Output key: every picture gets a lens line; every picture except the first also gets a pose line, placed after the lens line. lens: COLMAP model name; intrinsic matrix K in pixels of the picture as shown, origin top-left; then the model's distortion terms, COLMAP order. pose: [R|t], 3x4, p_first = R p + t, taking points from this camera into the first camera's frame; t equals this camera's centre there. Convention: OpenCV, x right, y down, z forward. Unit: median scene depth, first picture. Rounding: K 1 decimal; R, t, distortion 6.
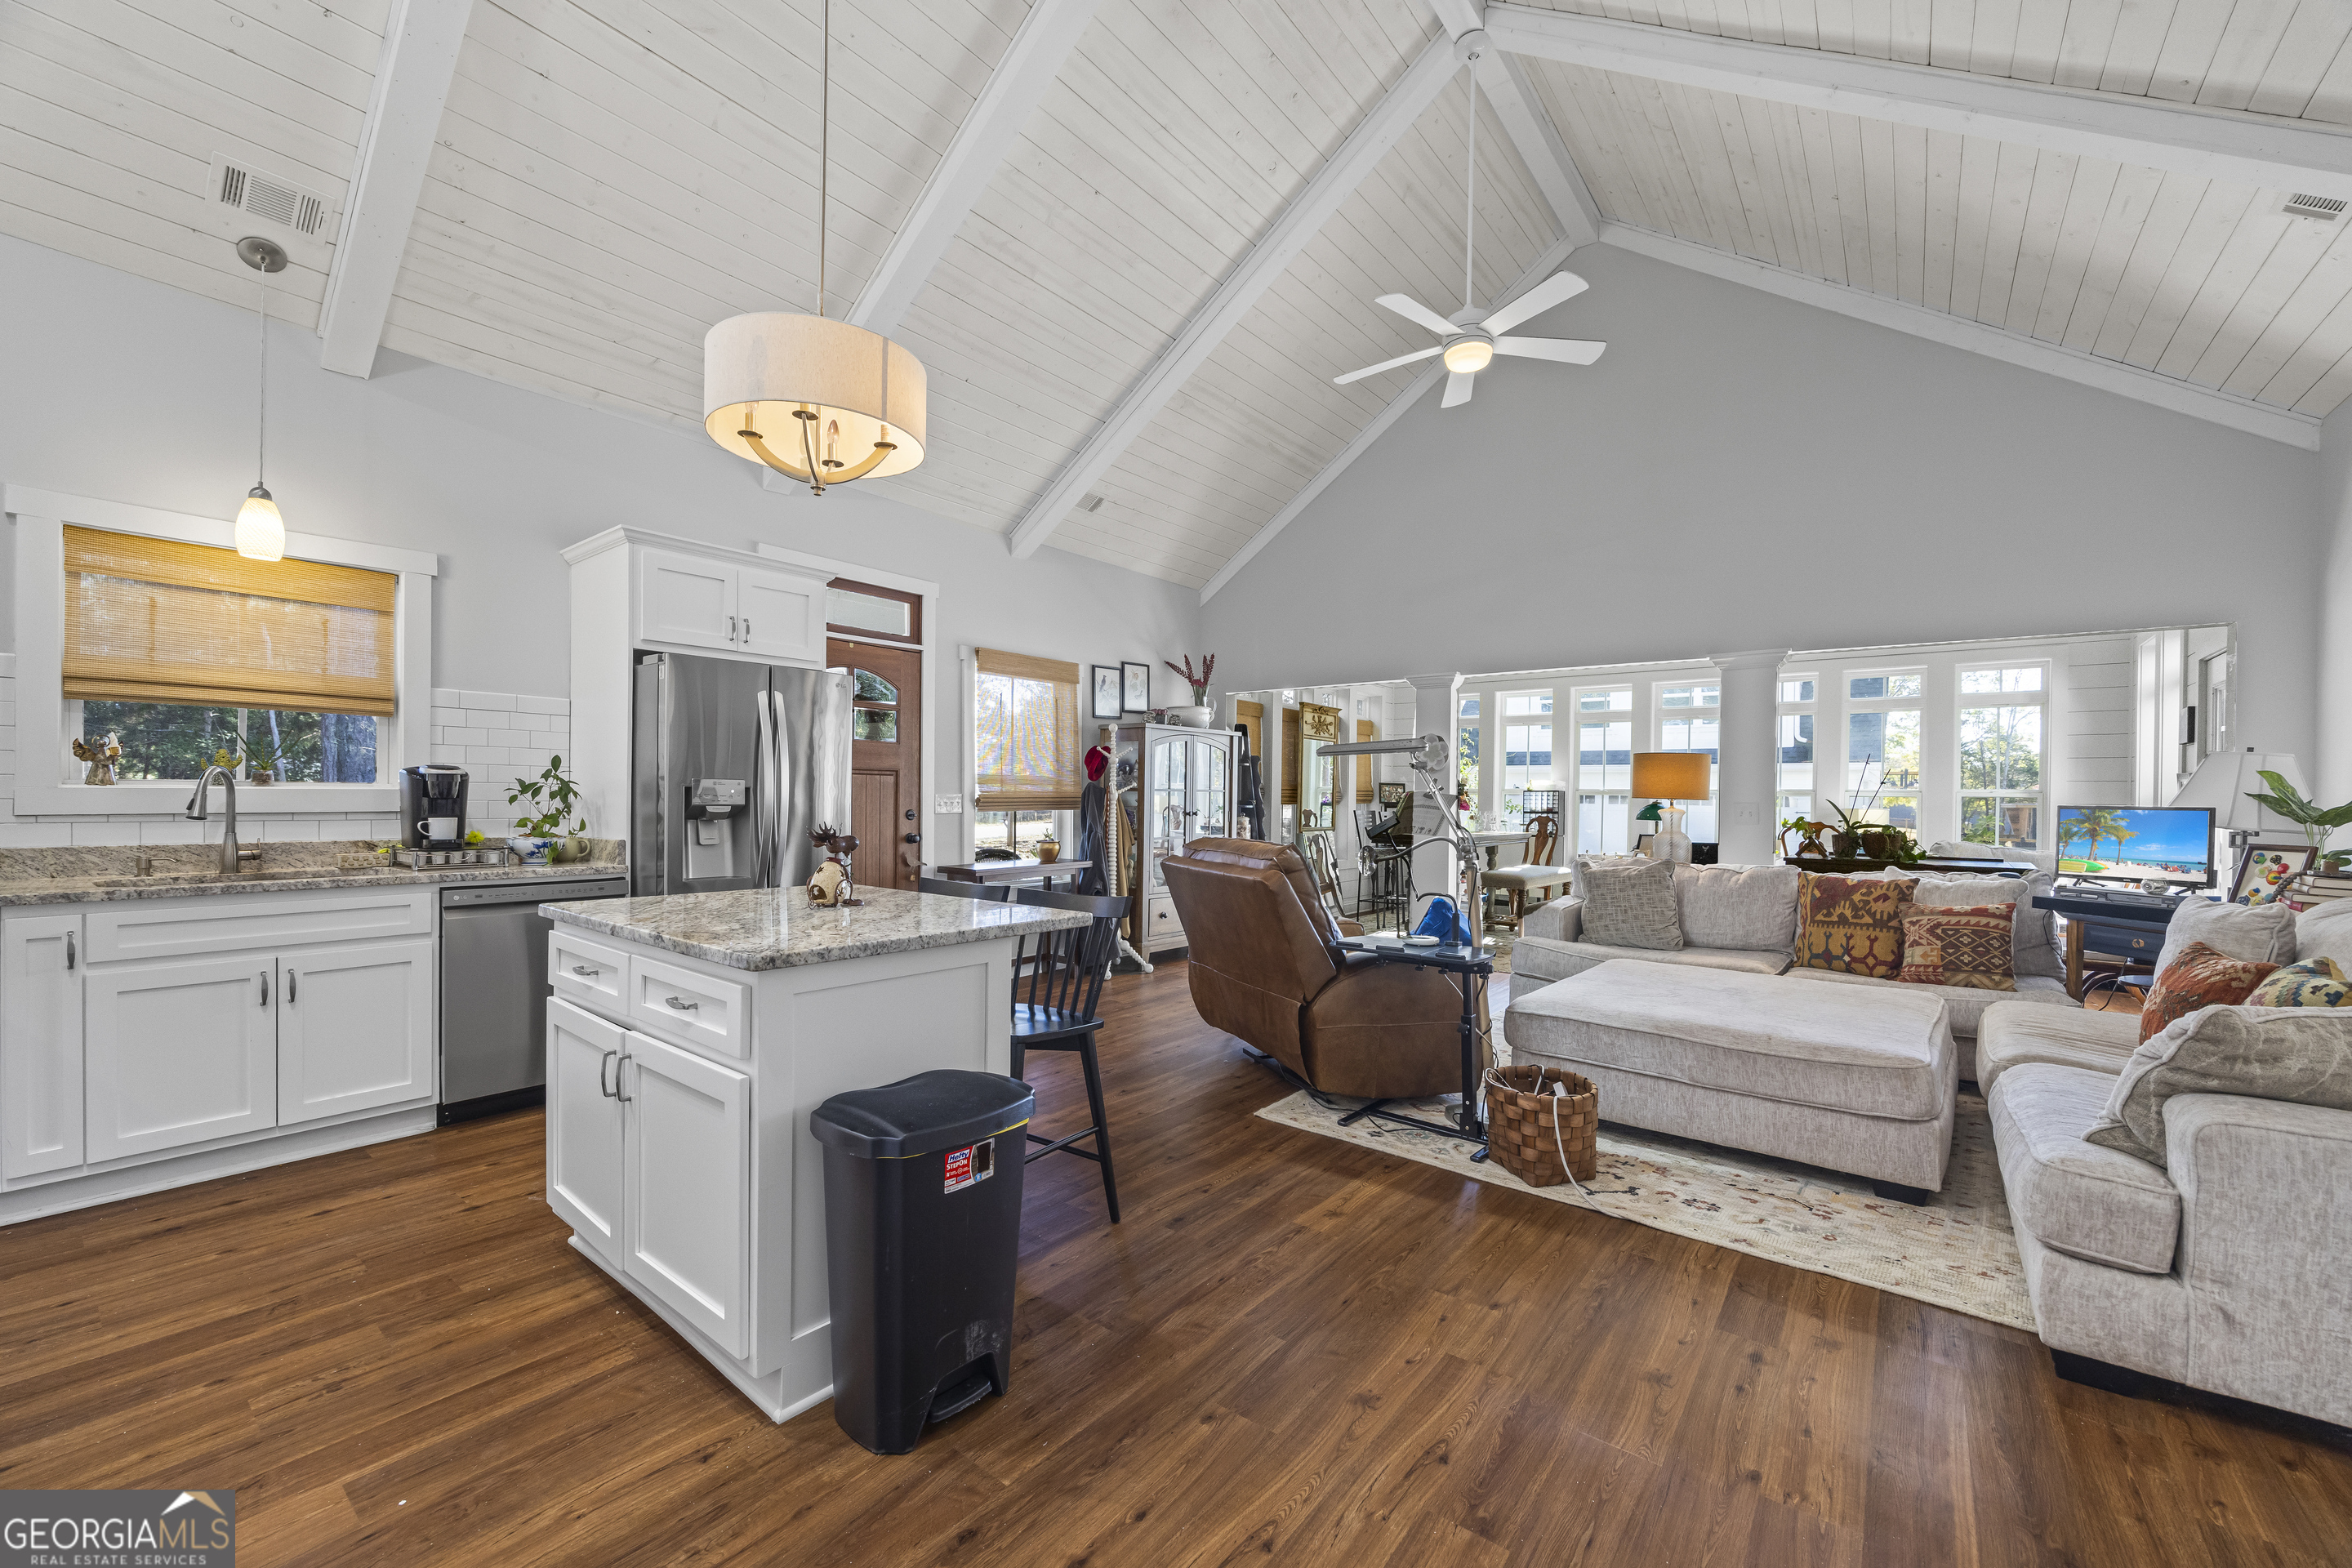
lens RADIAL K [[939.4, 0, 1174.8], [0, 939.4, 795.7], [0, 0, 1]] dist [0.001085, -0.000074]
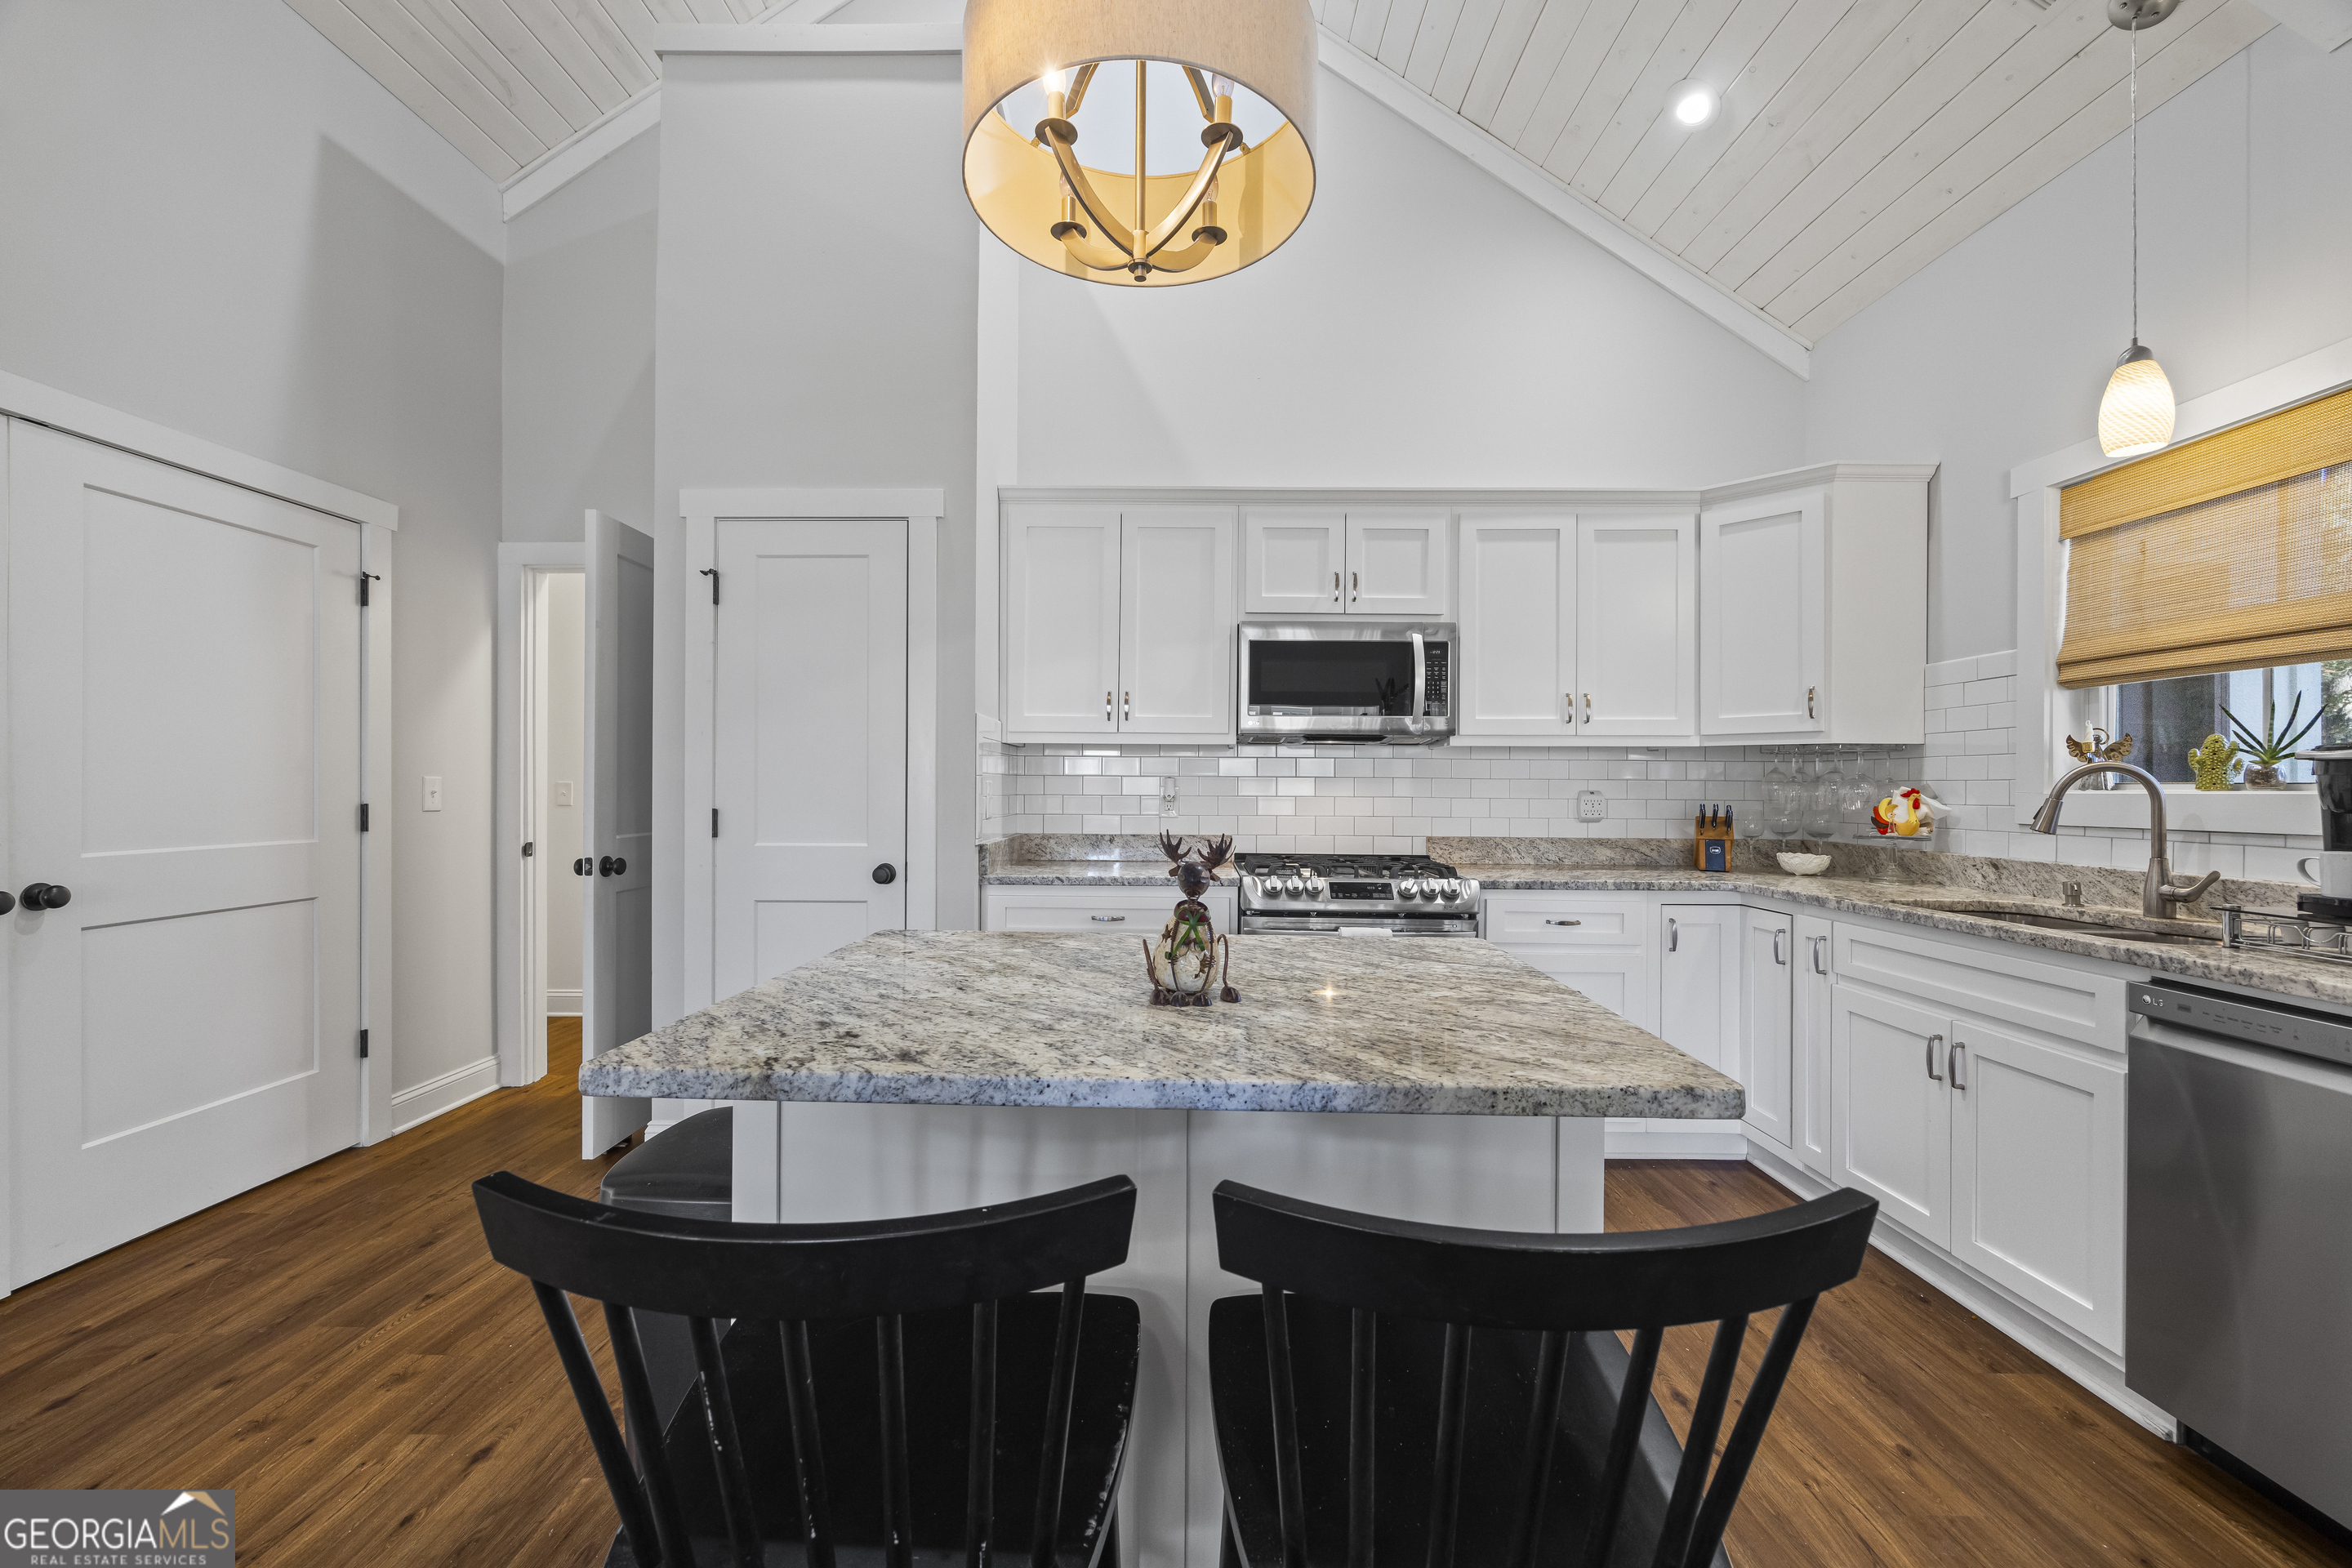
lens RADIAL K [[940.0, 0, 1187.7], [0, 940.0, 785.0], [0, 0, 1]] dist [-0.002465, -0.000297]
pose [[-0.786179, -0.017019, -0.617765, -0.035399], [-0.017727, 0.999830, -0.004985, 0.002548], [0.617745, 0.007032, -0.786347, 1.304743]]
